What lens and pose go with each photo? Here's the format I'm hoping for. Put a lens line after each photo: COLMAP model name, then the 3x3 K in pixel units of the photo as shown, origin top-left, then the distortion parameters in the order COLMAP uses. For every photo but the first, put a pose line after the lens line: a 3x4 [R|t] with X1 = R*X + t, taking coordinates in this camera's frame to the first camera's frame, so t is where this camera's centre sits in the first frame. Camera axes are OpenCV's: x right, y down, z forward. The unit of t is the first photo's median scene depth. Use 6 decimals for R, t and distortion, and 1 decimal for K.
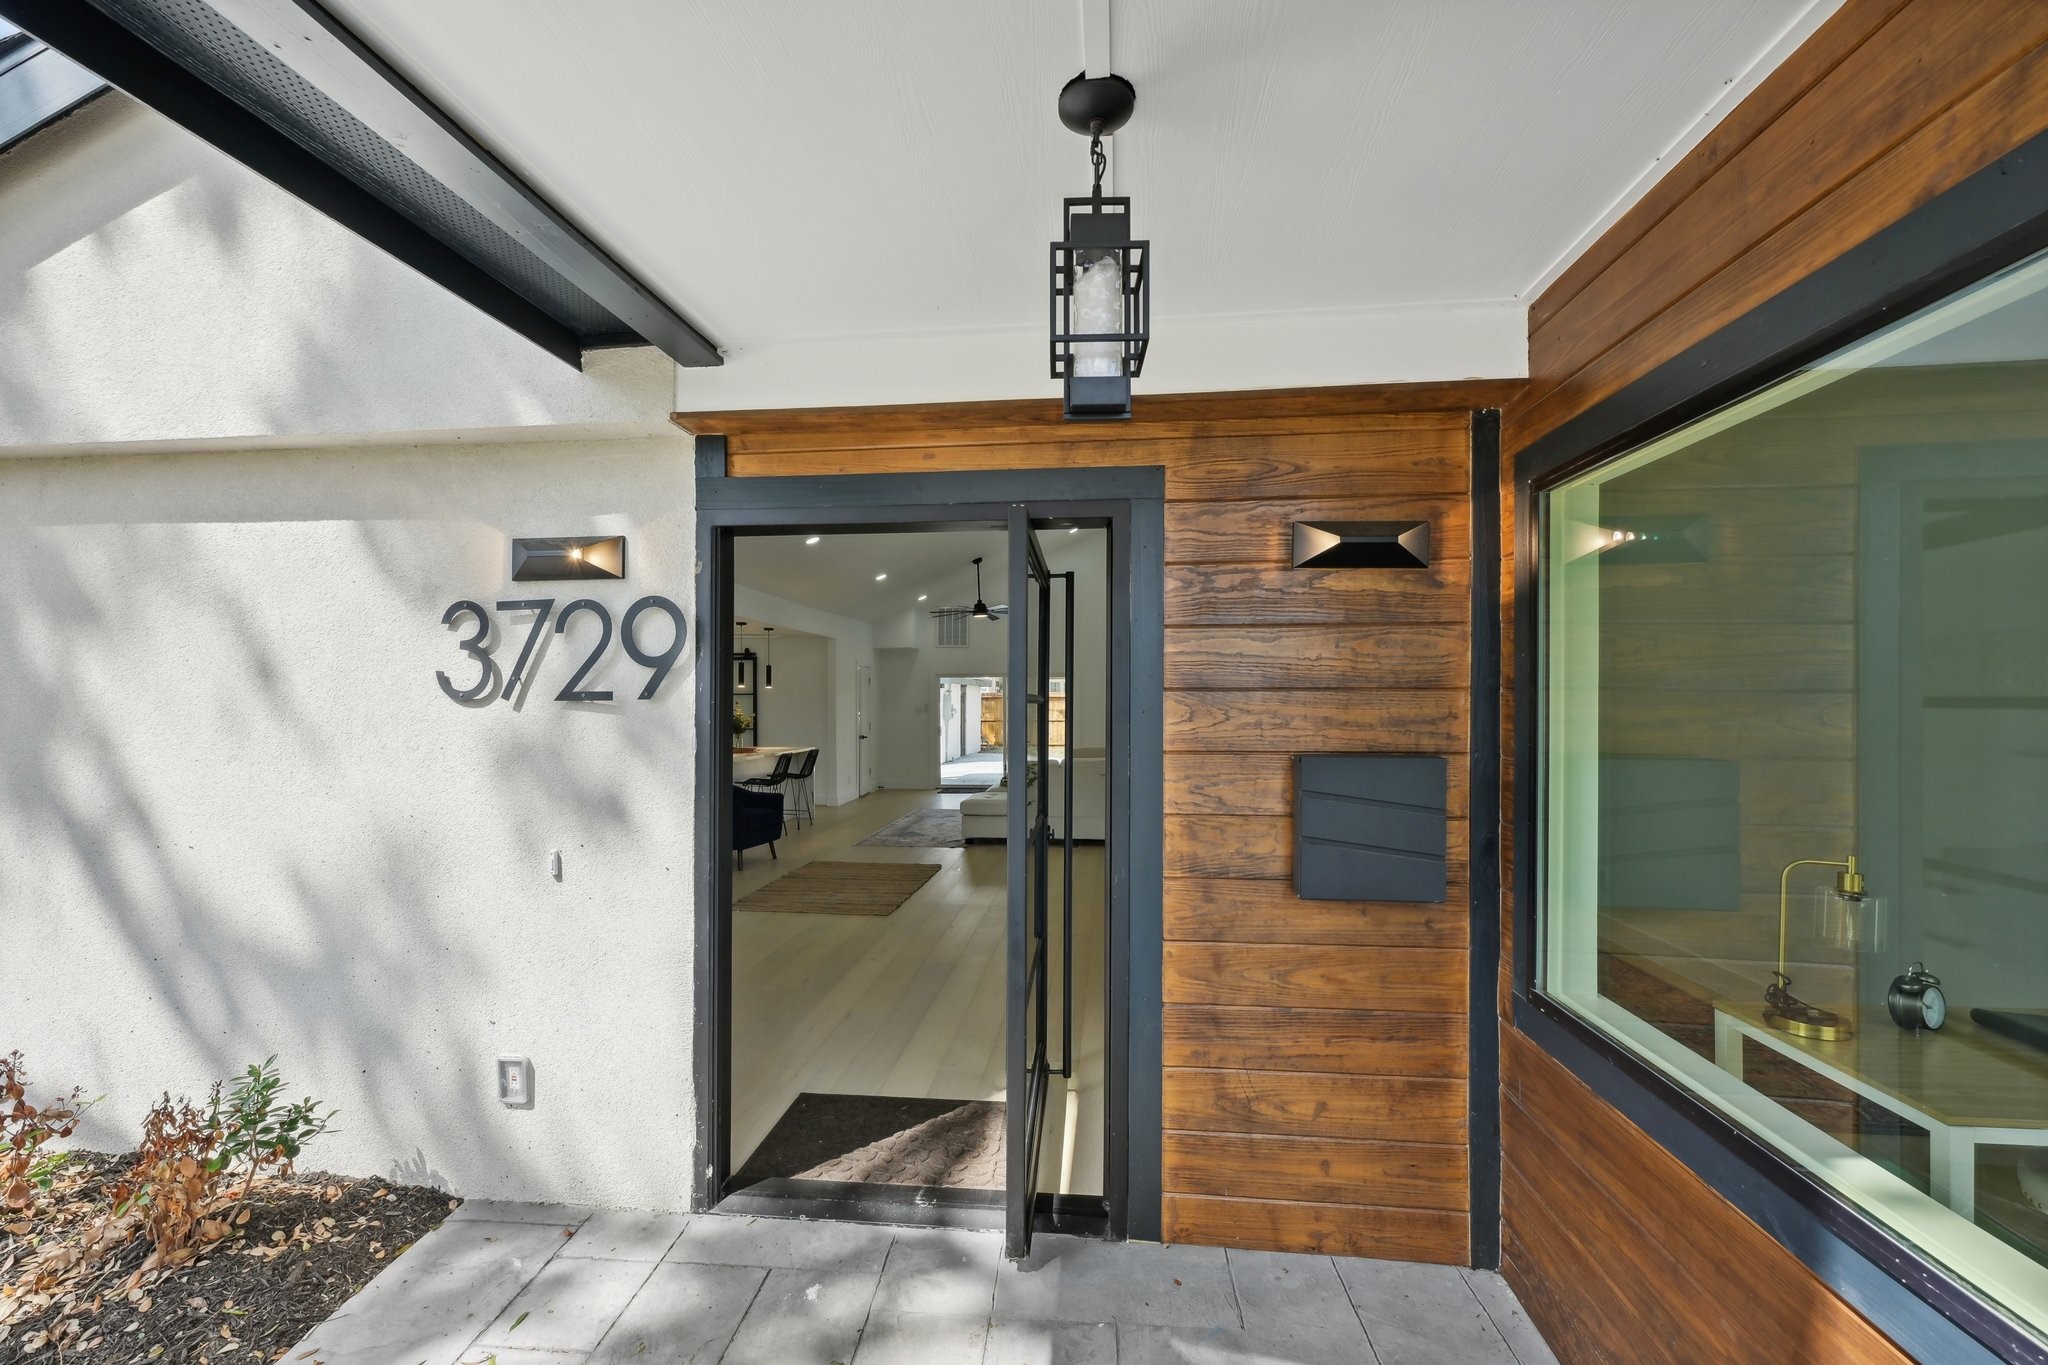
lens RADIAL K [[821.1, 0, 1024.0], [0, 821.1, 682.5], [0, 0, 1]] dist [-0.001011, 0.000124]
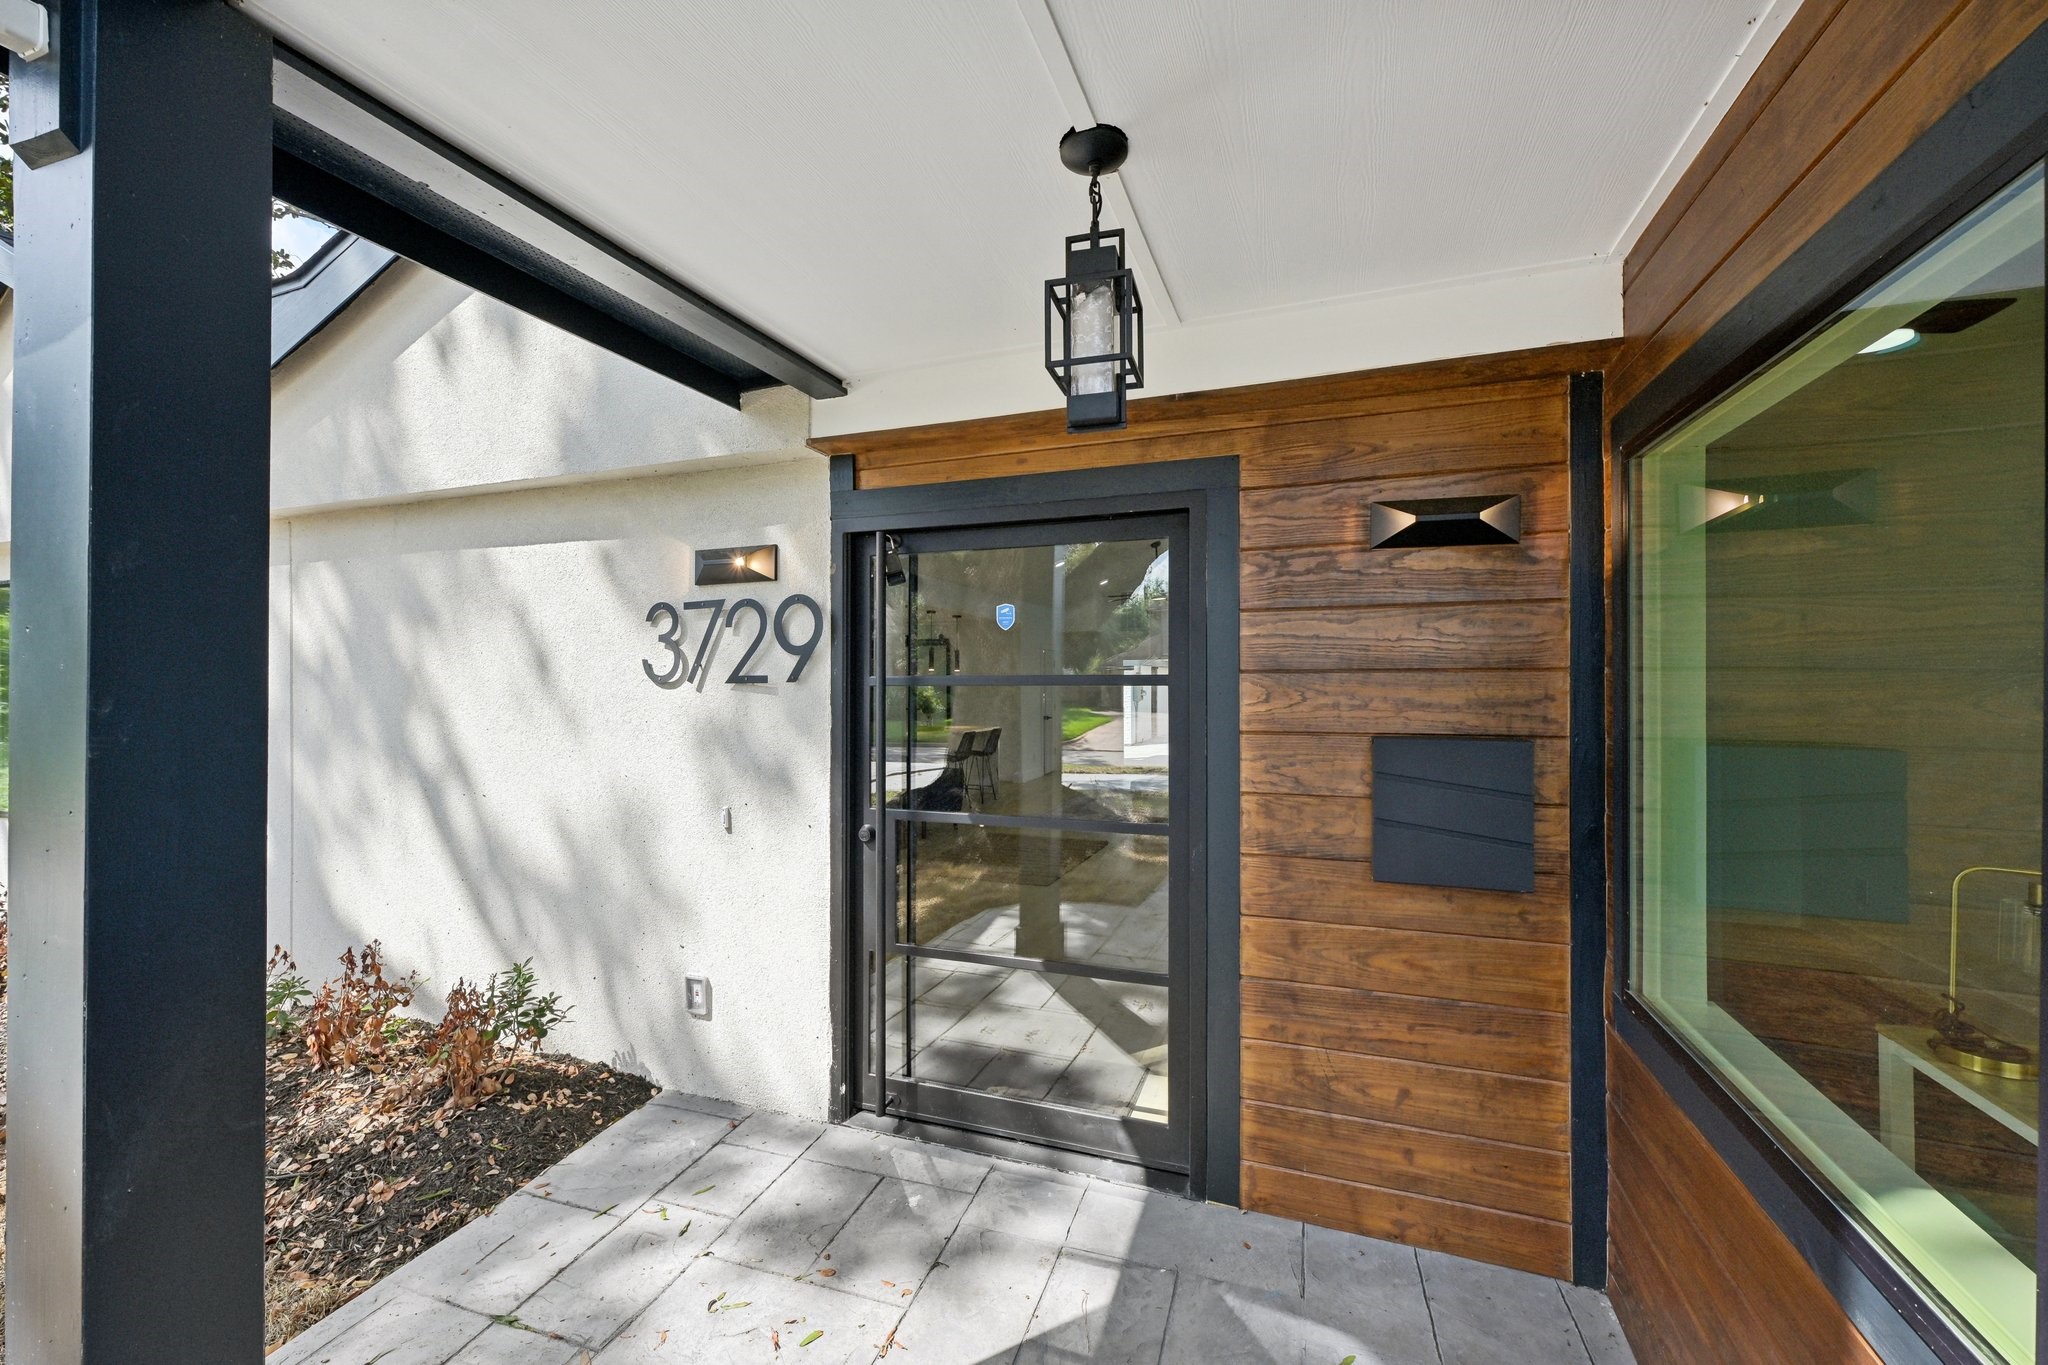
lens RADIAL K [[811.8, 0, 1028.1], [0, 811.8, 660.8], [0, 0, 1]] dist [-0.000090, 0.000040]
pose [[0.970546, -0.008150, -0.240778, 0.161055], [0.006830, 0.999957, -0.006316, -0.000309], [0.240820, 0.004486, 0.970560, -0.057208]]
